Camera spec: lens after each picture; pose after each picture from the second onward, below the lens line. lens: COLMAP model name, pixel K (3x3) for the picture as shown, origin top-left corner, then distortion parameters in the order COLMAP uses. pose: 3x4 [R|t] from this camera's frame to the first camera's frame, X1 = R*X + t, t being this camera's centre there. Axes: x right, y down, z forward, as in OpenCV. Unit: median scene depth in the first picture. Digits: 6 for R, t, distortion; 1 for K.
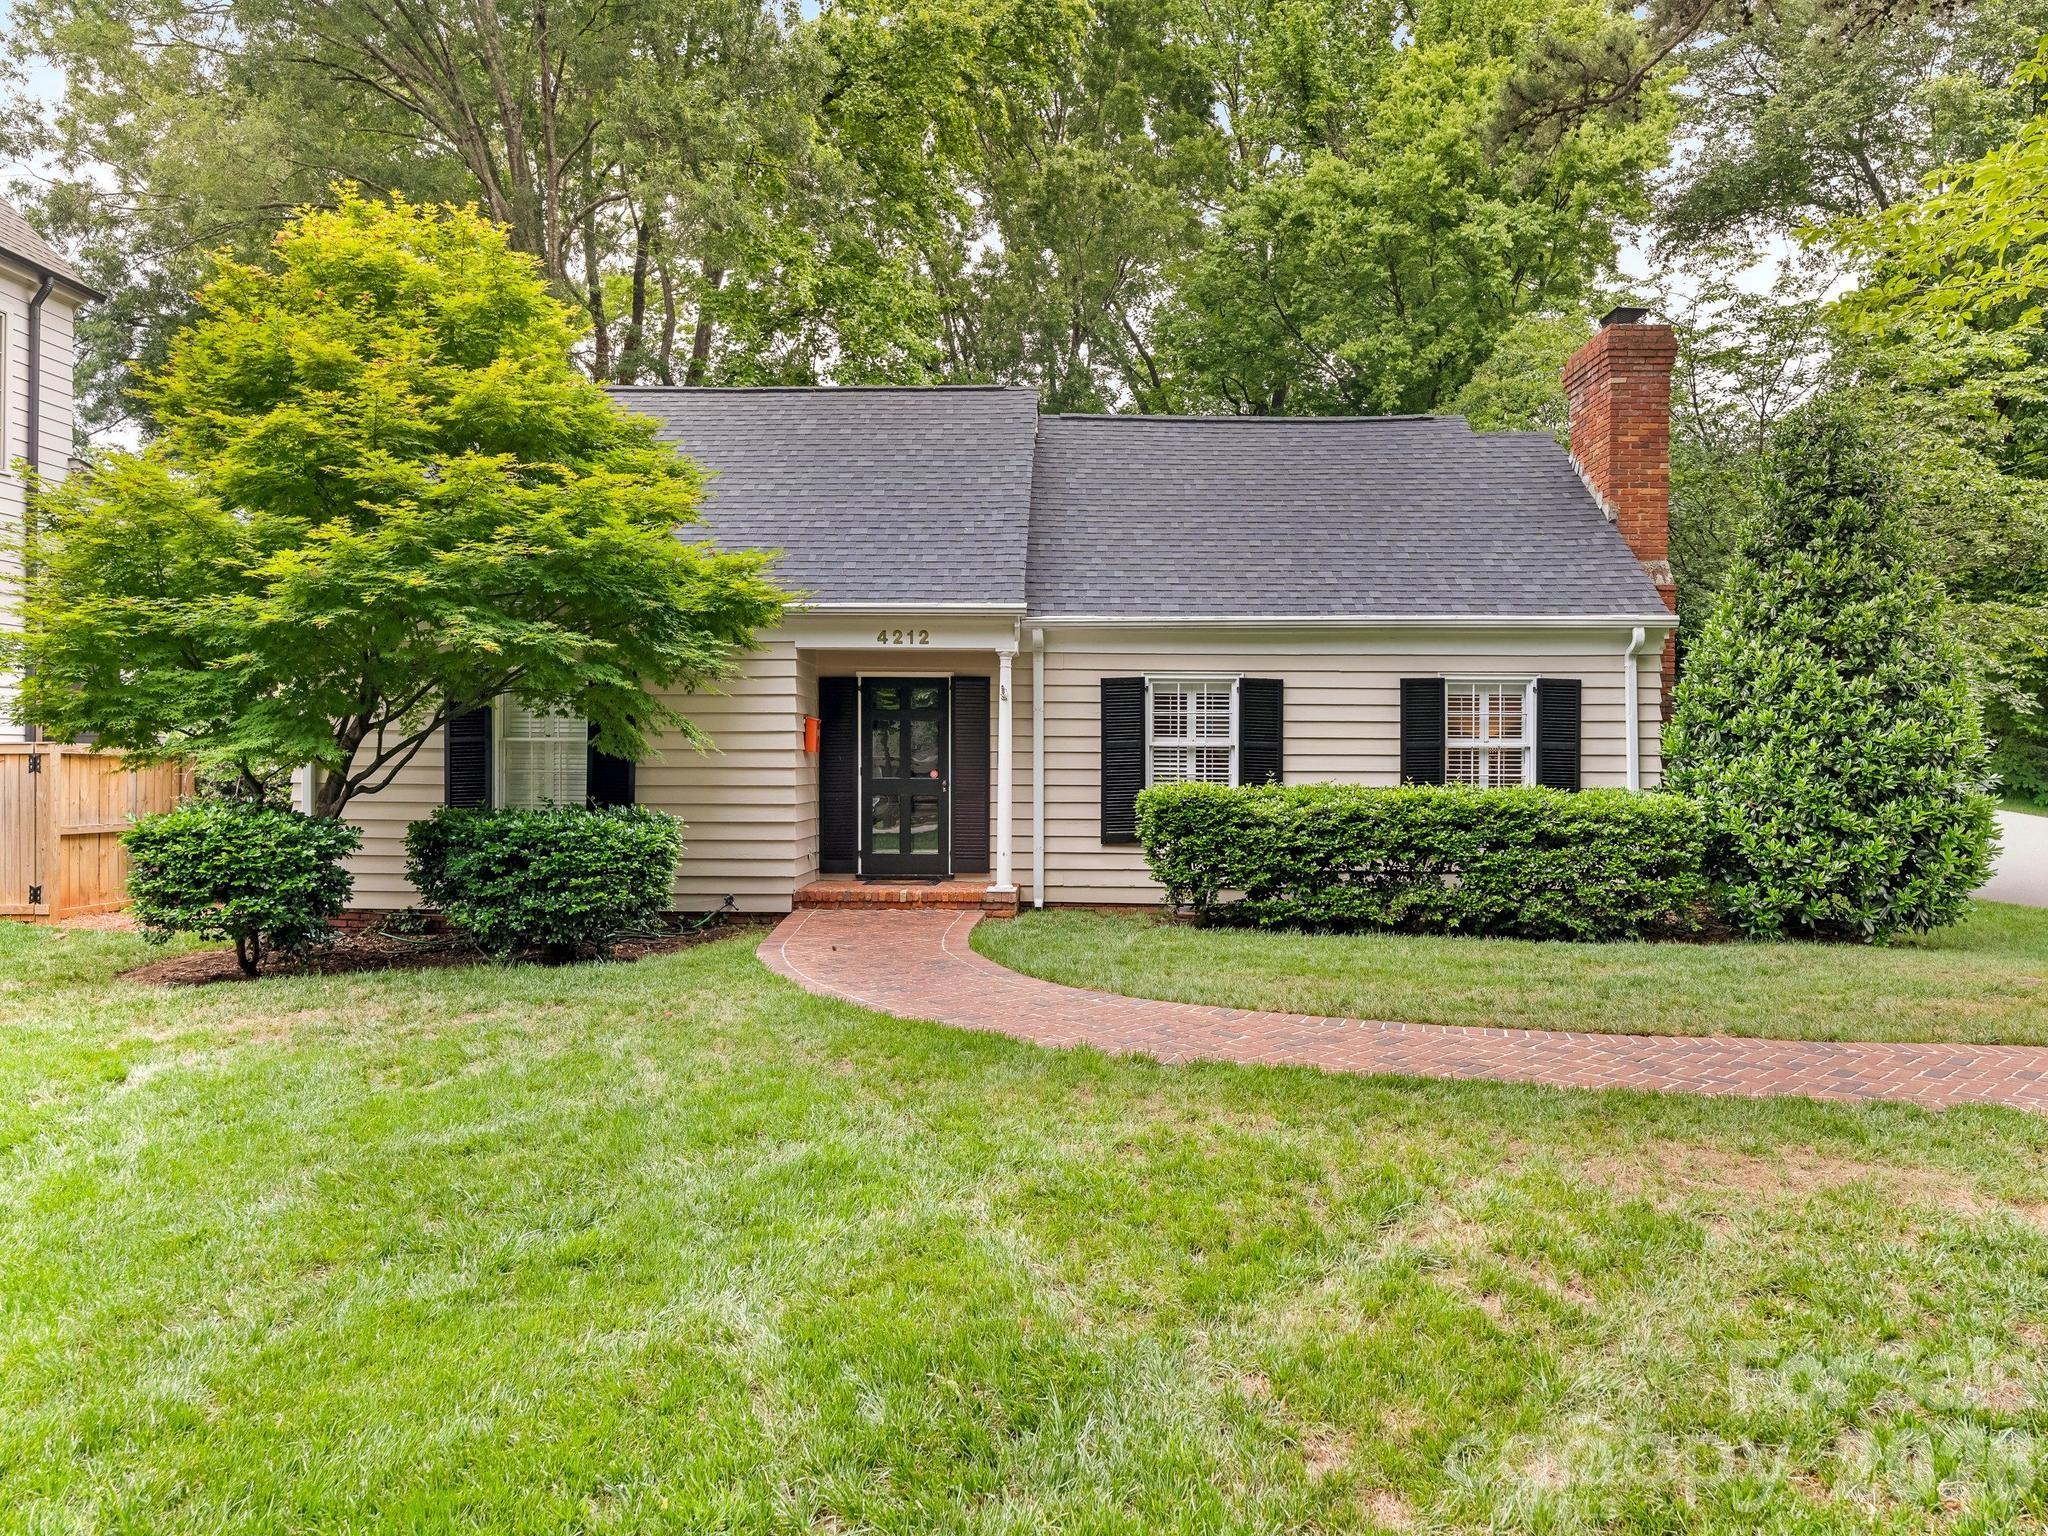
lens RADIAL K [[1497.2, 0, 1023.0], [0, 1497.2, 769.1], [0, 0, 1]] dist [-0.001881, 0.000886]
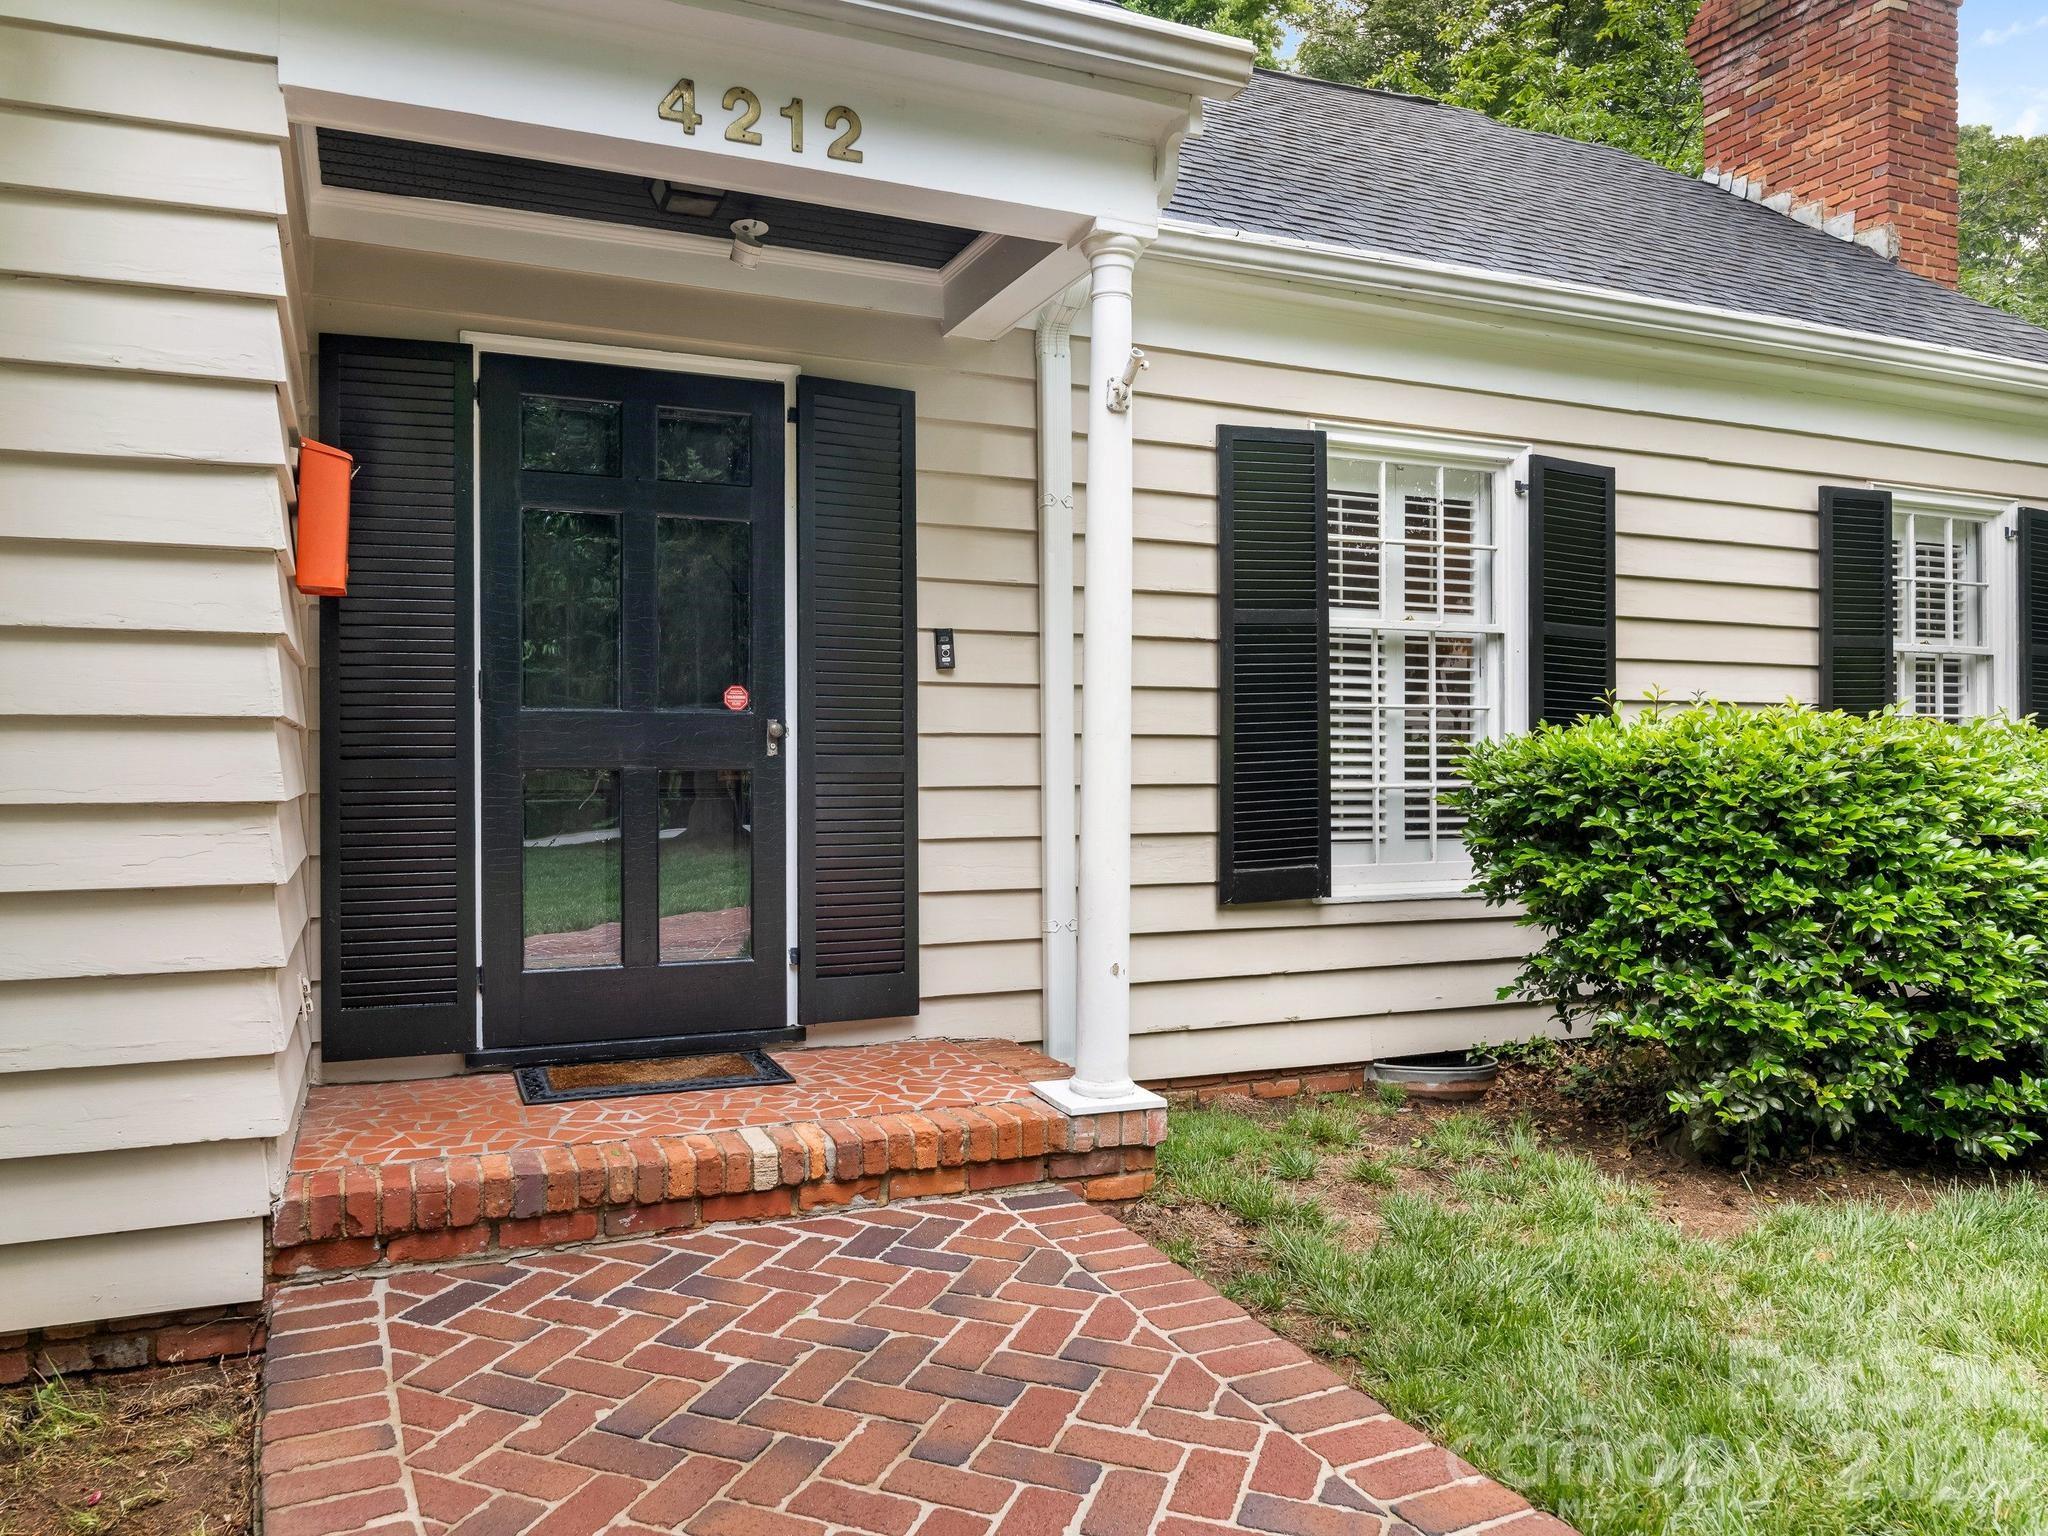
lens RADIAL K [[1497.2, 0, 1024.6], [0, 1497.2, 764.3], [0, 0, 1]] dist [-0.001881, 0.000886]
pose [[0.907902, -0.005883, 0.419141, -0.134822], [0.006020, 0.999981, 0.000994, 0.016989], [-0.419139, 0.001621, 0.907921, 0.704801]]
